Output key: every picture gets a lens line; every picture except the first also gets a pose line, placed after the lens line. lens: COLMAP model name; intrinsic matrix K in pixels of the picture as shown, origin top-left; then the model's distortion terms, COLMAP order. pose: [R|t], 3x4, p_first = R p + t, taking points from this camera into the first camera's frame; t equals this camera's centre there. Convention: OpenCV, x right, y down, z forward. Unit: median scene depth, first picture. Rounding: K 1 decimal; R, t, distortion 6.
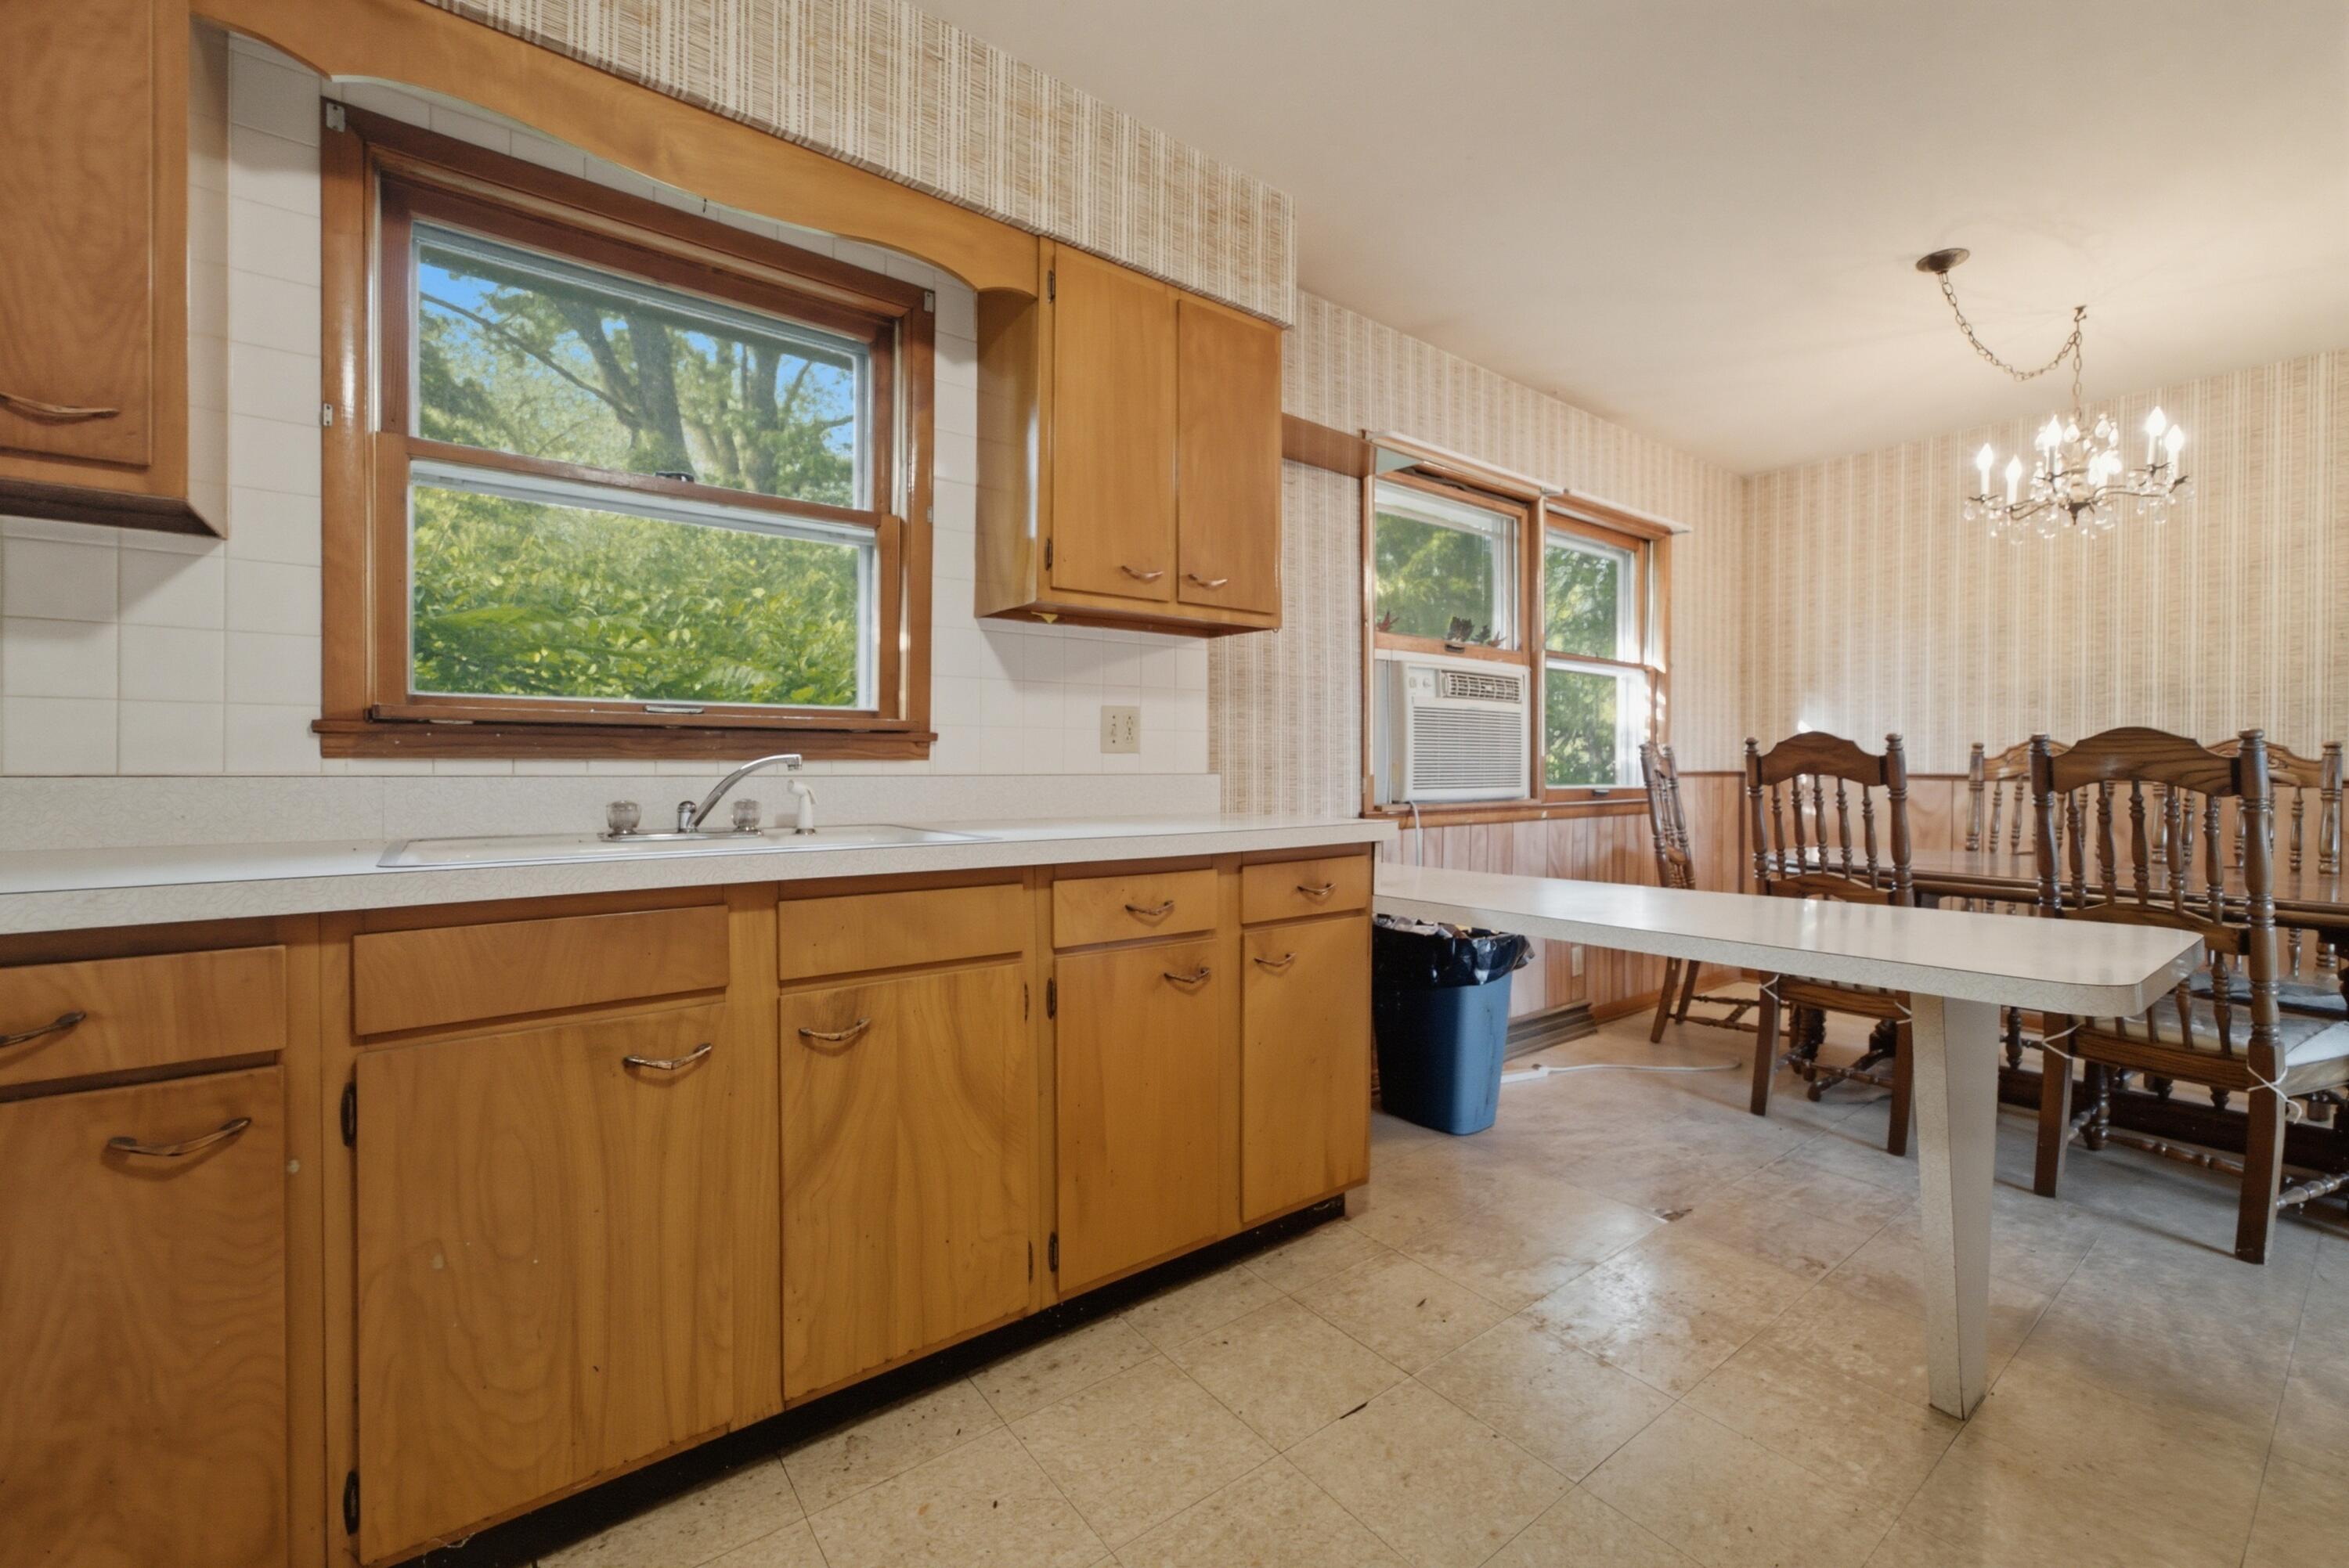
lens RADIAL K [[965.9, 0, 1186.4], [0, 965.9, 765.7], [0, 0, 1]] dist [0.006153, 0.001487]
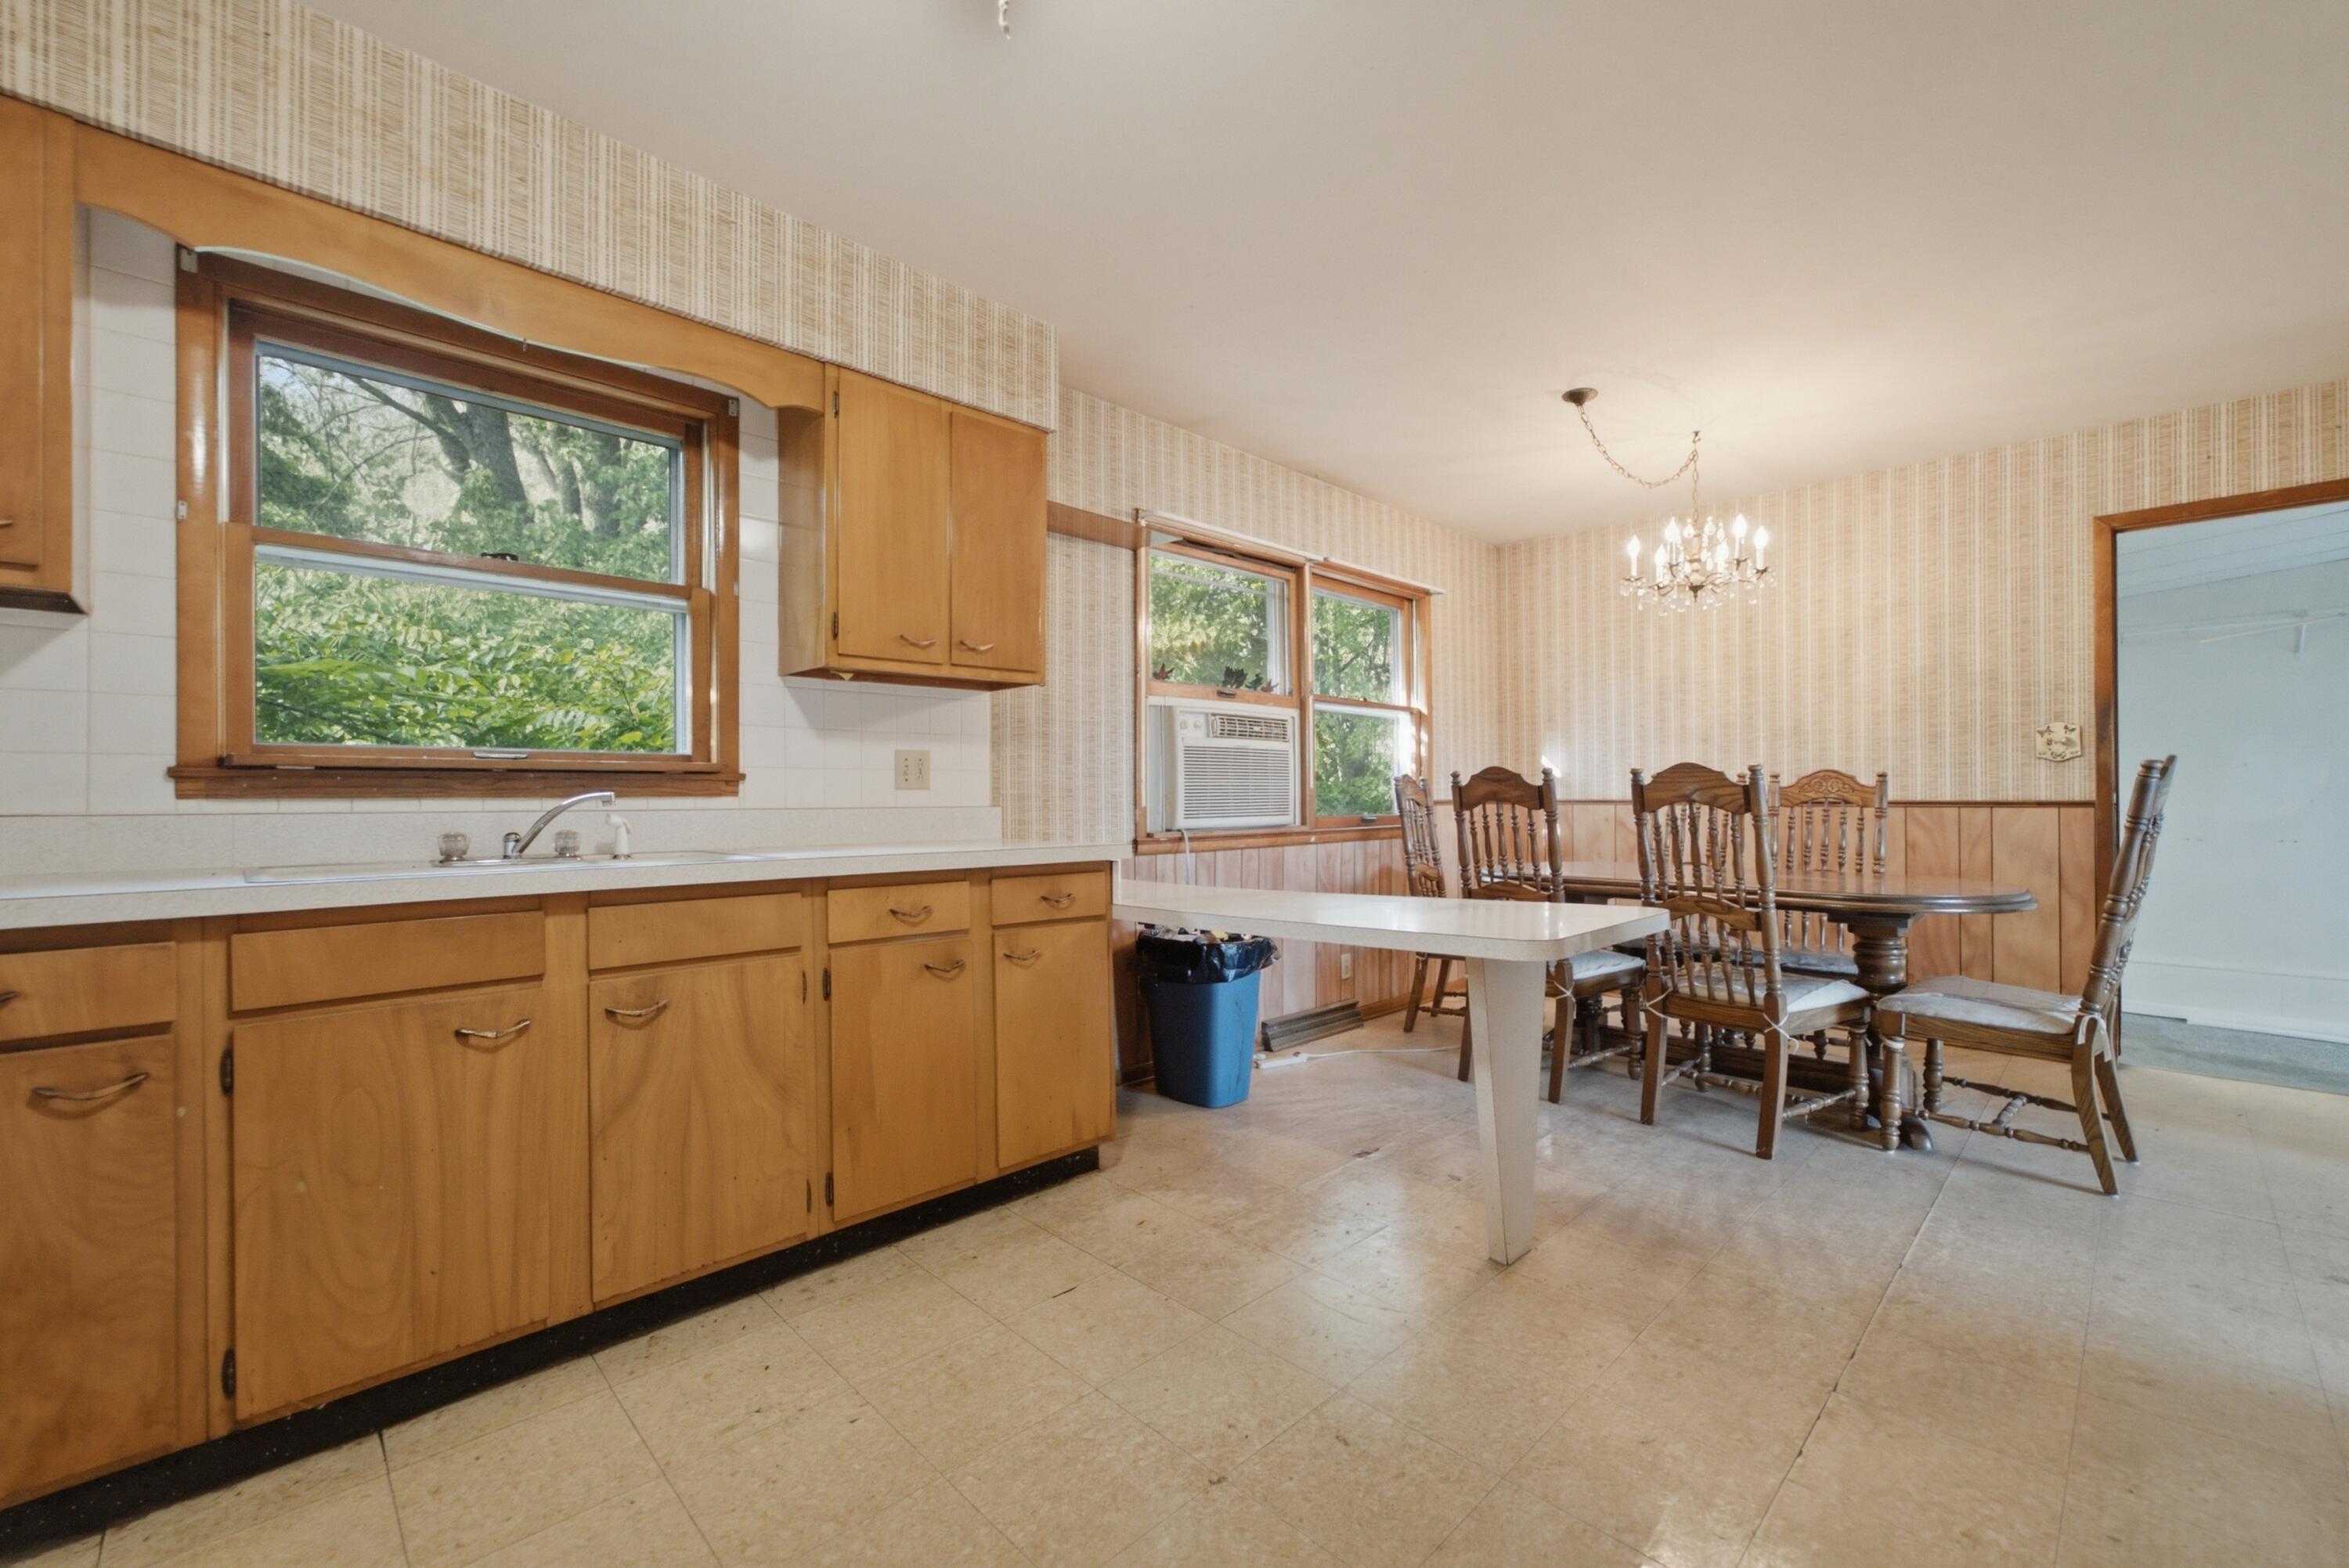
lens RADIAL K [[965.9, 0, 1181.0], [0, 965.9, 789.9], [0, 0, 1]] dist [0.006153, 0.001487]
pose [[0.992868, -0.009007, 0.118877, 0.130467], [0.010202, 0.999903, -0.009443, 0.003187], [-0.118781, 0.010588, 0.992864, -0.229723]]
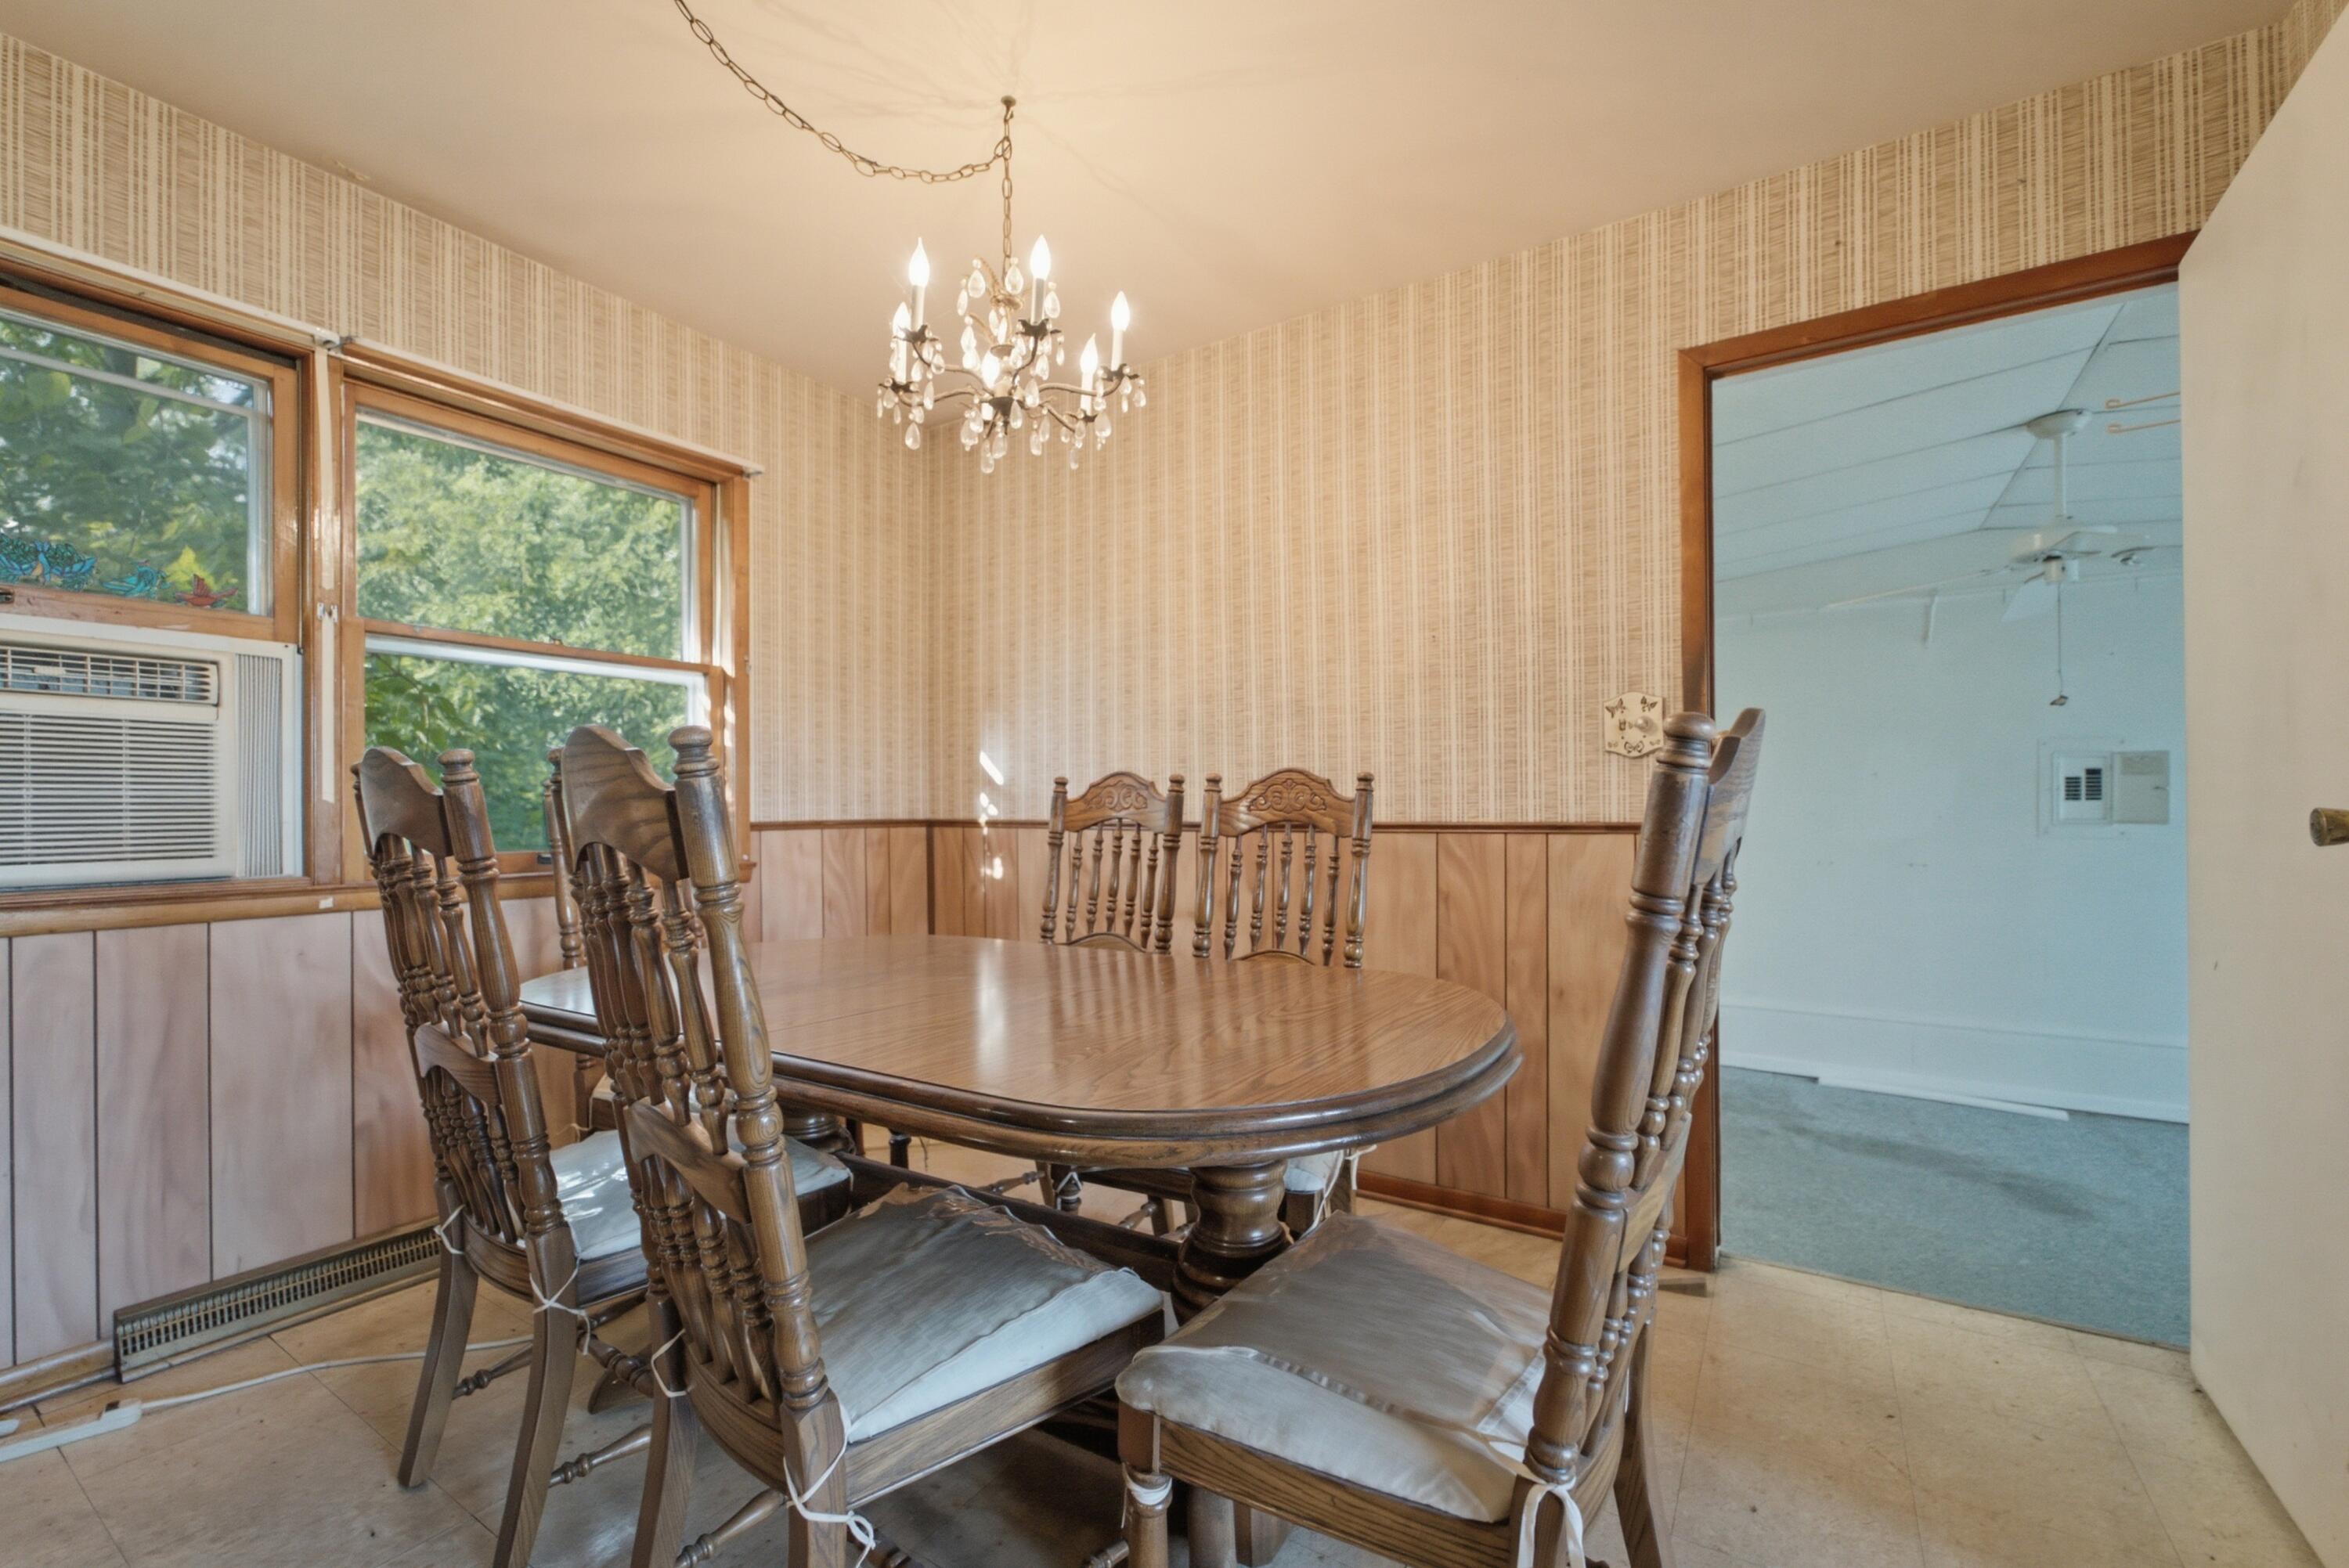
lens RADIAL K [[965.9, 0, 1176.4], [0, 965.9, 794.4], [0, 0, 1]] dist [0.006153, 0.001487]
pose [[0.947464, -0.010663, 0.319683, 1.151575], [0.014526, 0.999847, -0.009702, -0.005870], [-0.319531, 0.013836, 0.947475, 0.521302]]
